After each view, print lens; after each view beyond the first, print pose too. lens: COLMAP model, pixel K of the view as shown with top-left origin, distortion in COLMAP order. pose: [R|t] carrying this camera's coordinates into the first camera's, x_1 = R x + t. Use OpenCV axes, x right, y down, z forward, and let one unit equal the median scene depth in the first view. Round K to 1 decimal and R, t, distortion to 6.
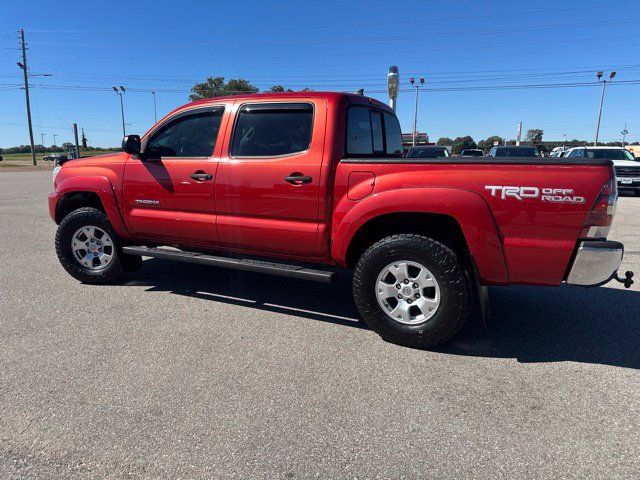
lens RADIAL K [[452.6, 0, 314.0], [0, 452.6, 242.8], [0, 0, 1]] dist [0.073110, -0.099031]
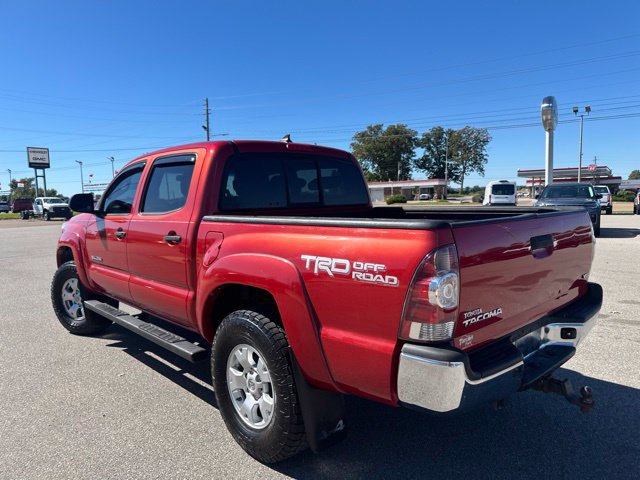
lens RADIAL K [[451.4, 0, 320.8], [0, 451.4, 244.5], [0, 0, 1]] dist [0.071400, -0.091143]
pose [[0.943360, 0.006511, -0.331708, 0.419321], [-0.034843, 0.996223, -0.079538, -0.054277], [0.329937, 0.086591, 0.940023, 0.205343]]
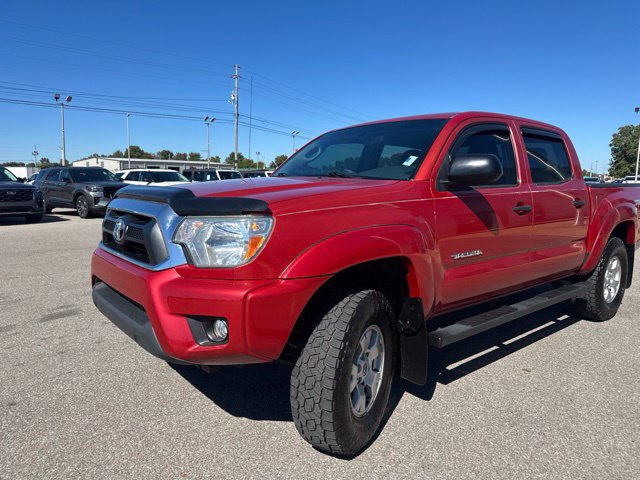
lens RADIAL K [[454.4, 0, 323.2], [0, 454.4, 239.8], [0, 0, 1]] dist [0.038767, -0.044333]
pose [[0.381046, -0.128673, 0.915558, -1.007746], [0.173386, 0.982644, 0.065940, -0.182802], [-0.908153, 0.133619, 0.396743, 0.890782]]
